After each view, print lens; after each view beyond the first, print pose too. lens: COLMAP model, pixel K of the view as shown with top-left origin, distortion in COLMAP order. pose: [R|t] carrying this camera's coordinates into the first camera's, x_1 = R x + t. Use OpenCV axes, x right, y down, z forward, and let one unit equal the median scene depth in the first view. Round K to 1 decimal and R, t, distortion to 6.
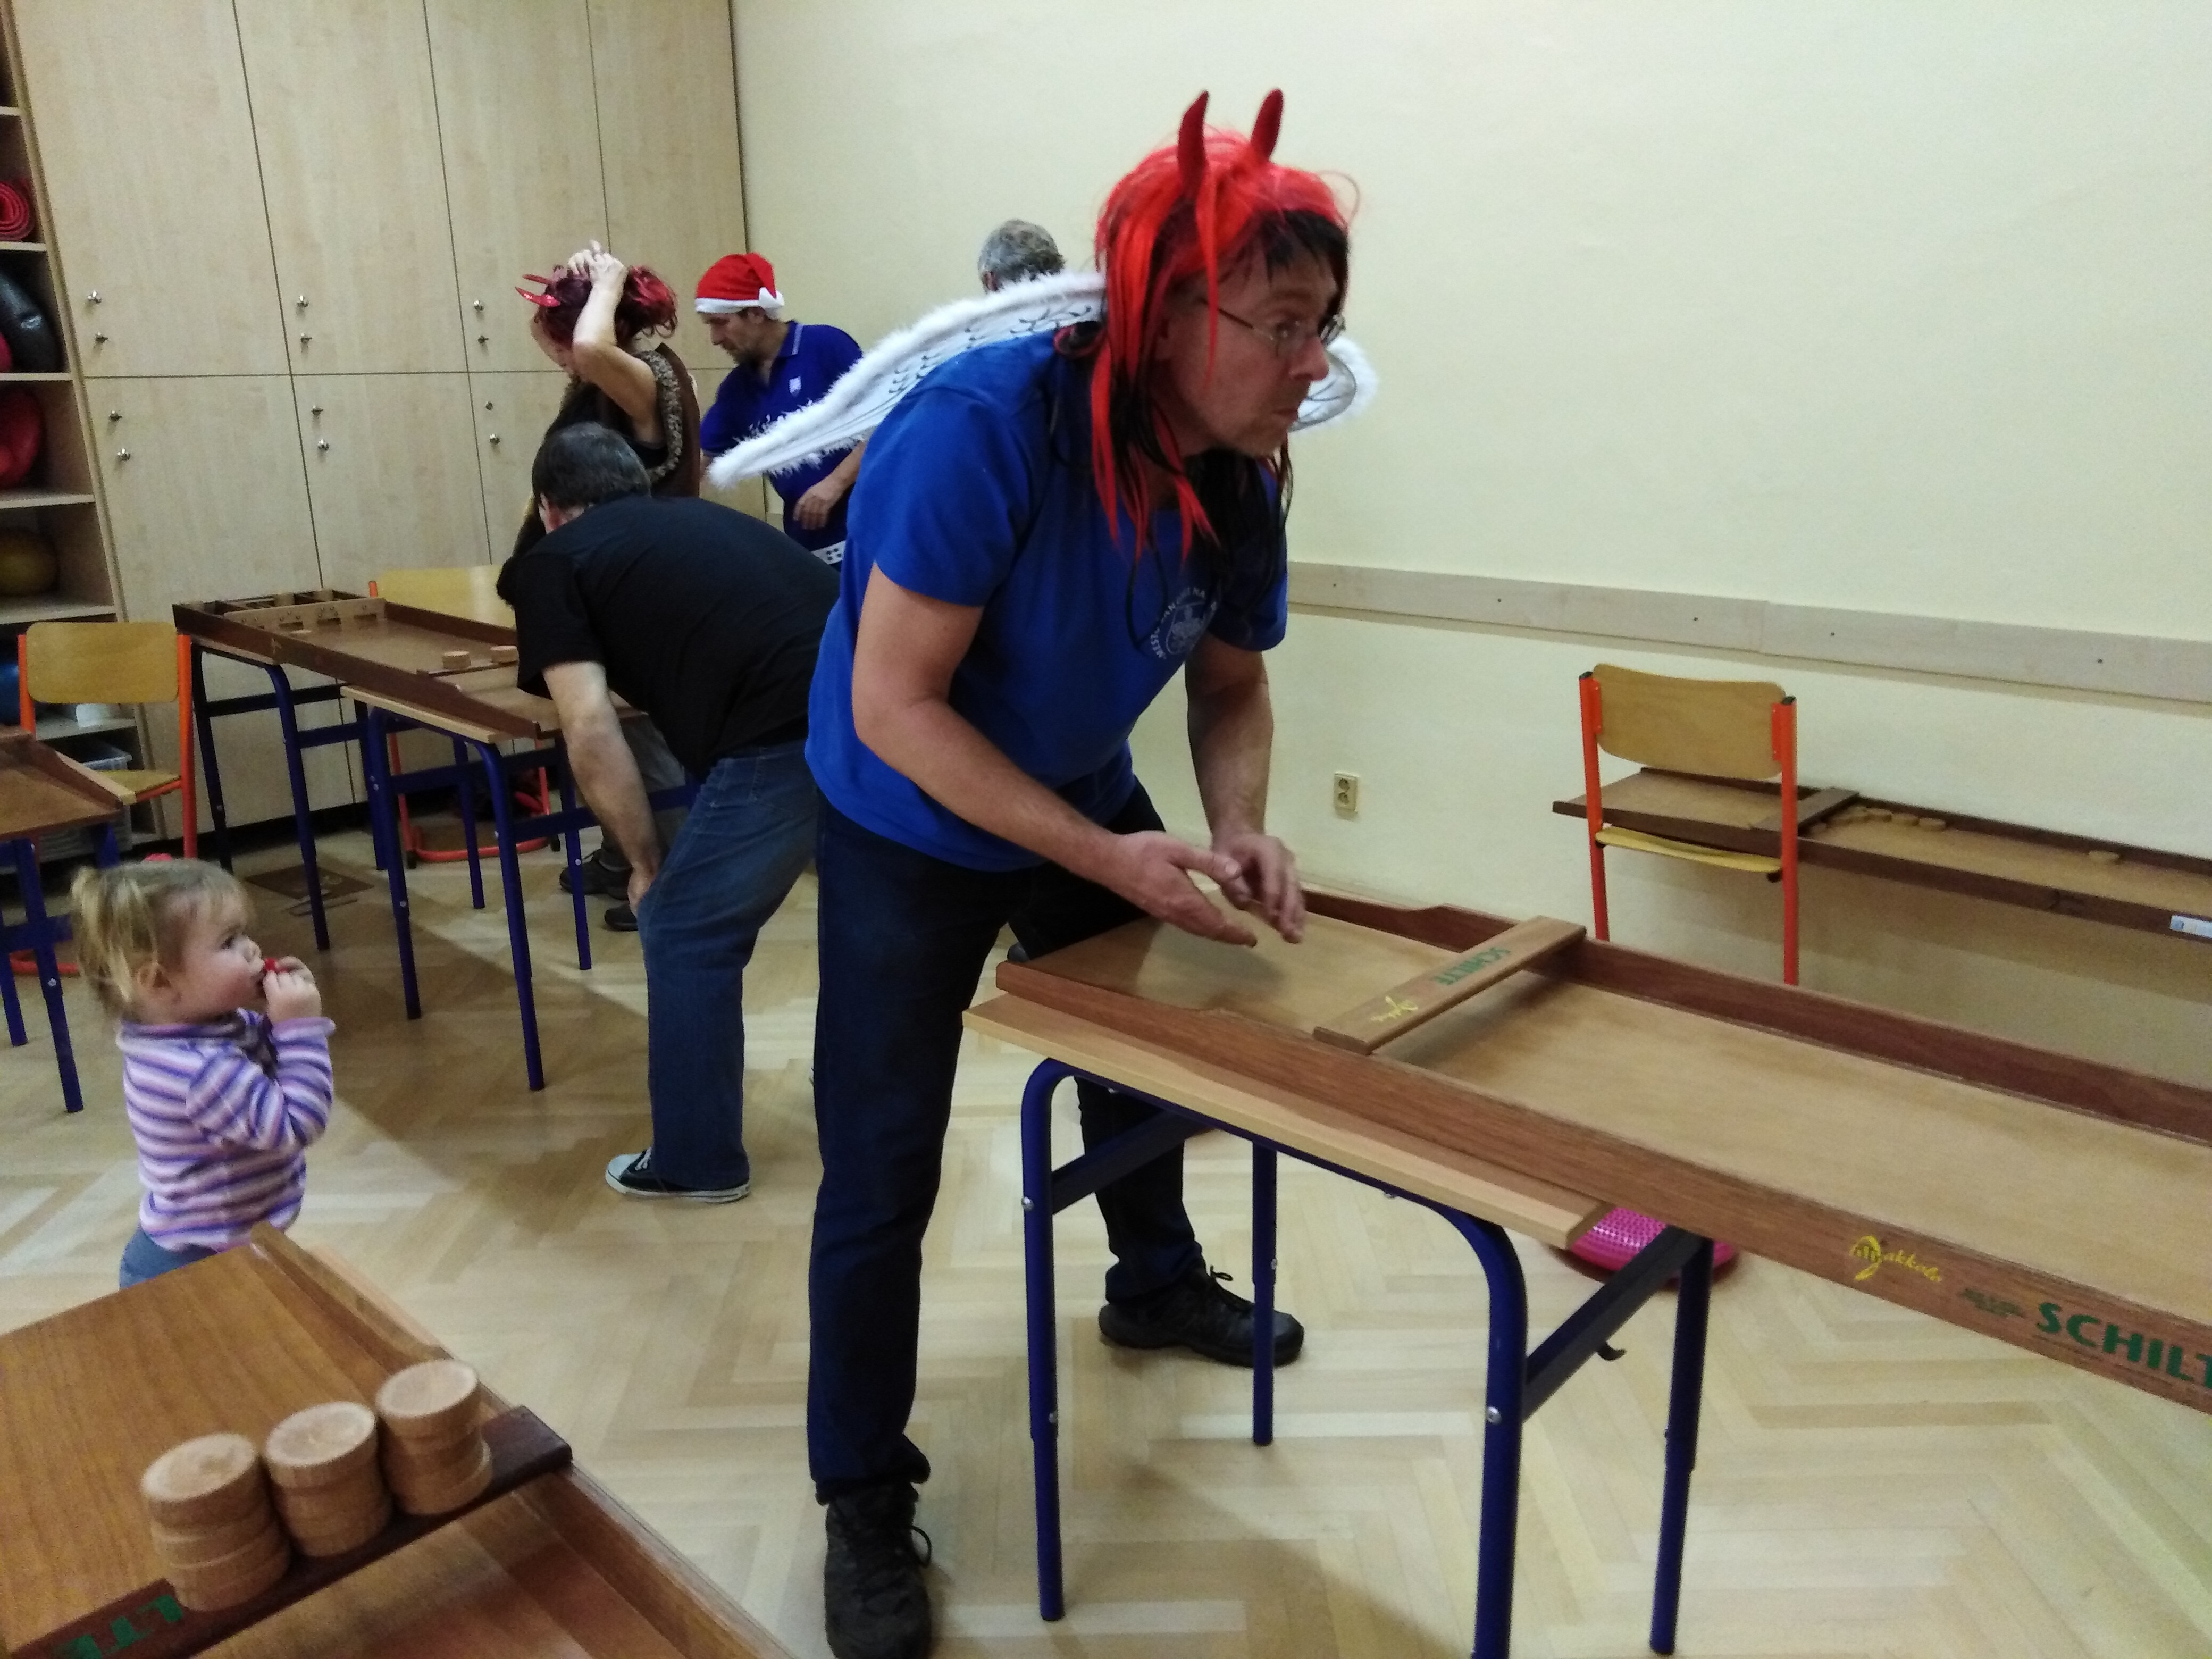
lens RADIAL K [[1601.1, 0, 1106.0], [0, 1601.1, 829.5], [0, 0, 1]] dist [-0.002979, -0.002625]
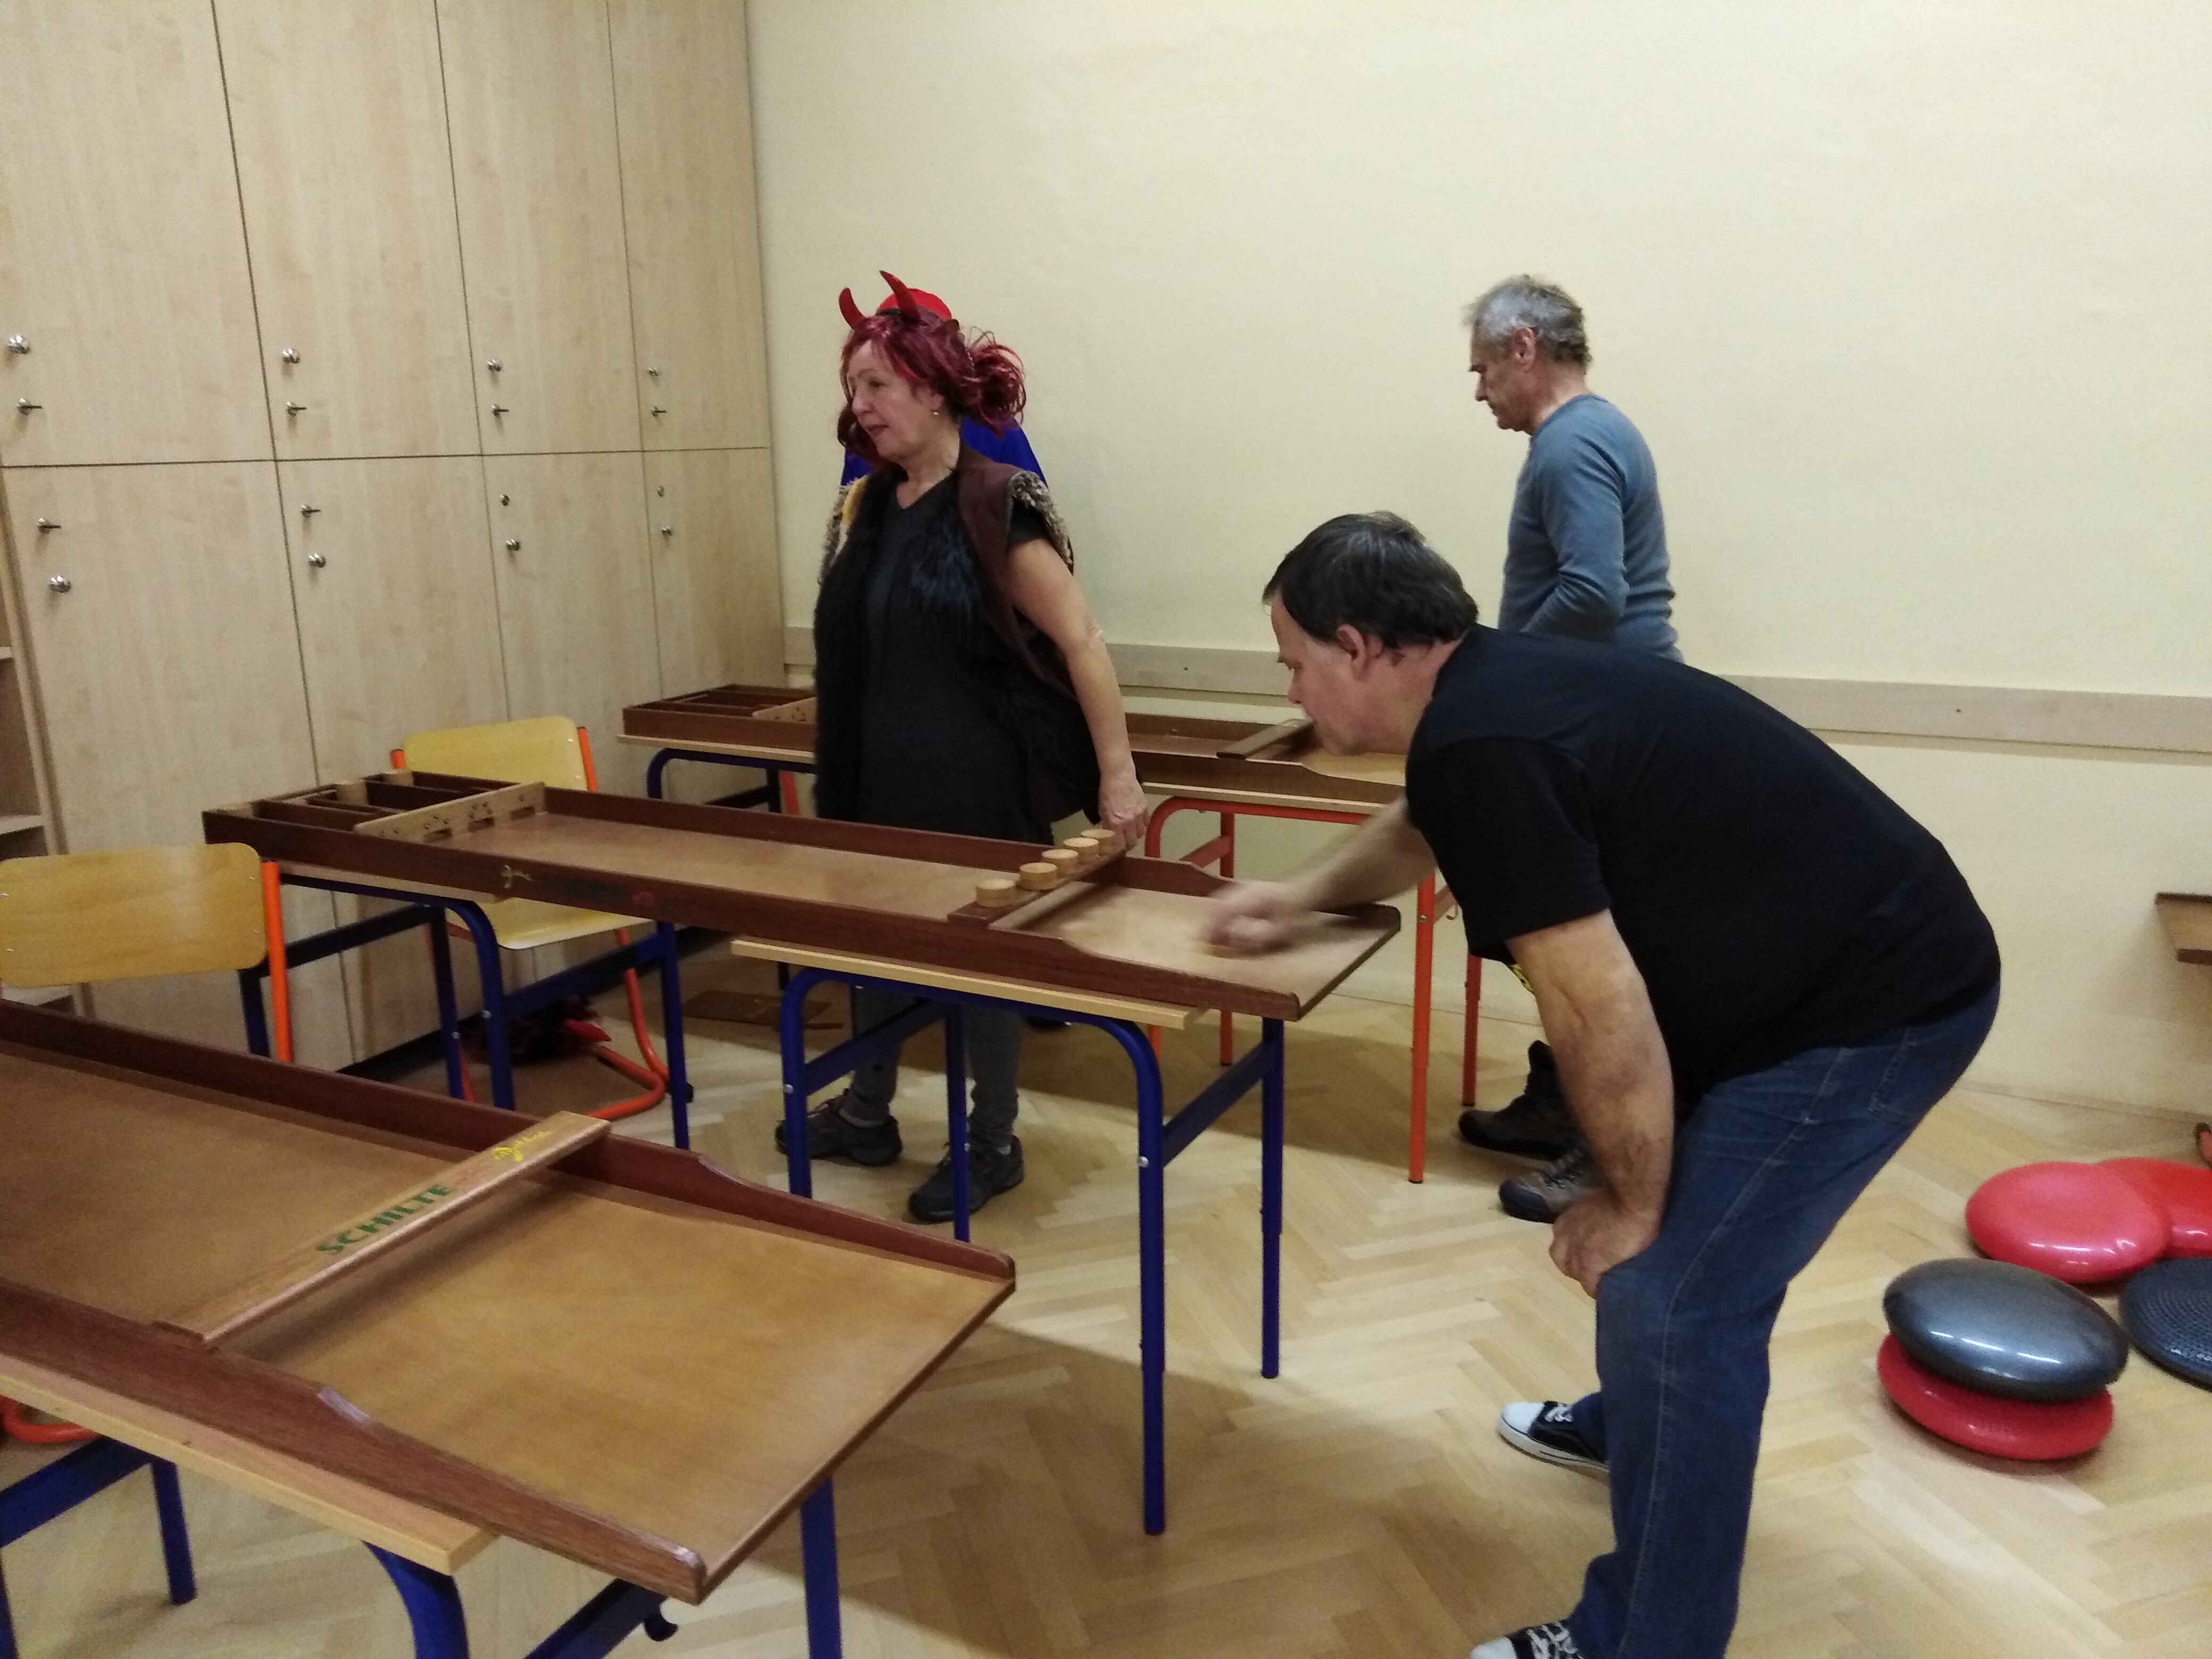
lens RADIAL K [[1601.1, 0, 1106.0], [0, 1601.1, 829.5], [0, 0, 1]] dist [-0.002979, -0.002625]
pose [[0.955650, -0.071875, 0.285598, -0.375474], [0.084322, 0.995940, -0.031508, -0.073852], [-0.282174, 0.054193, 0.957831, 0.247194]]
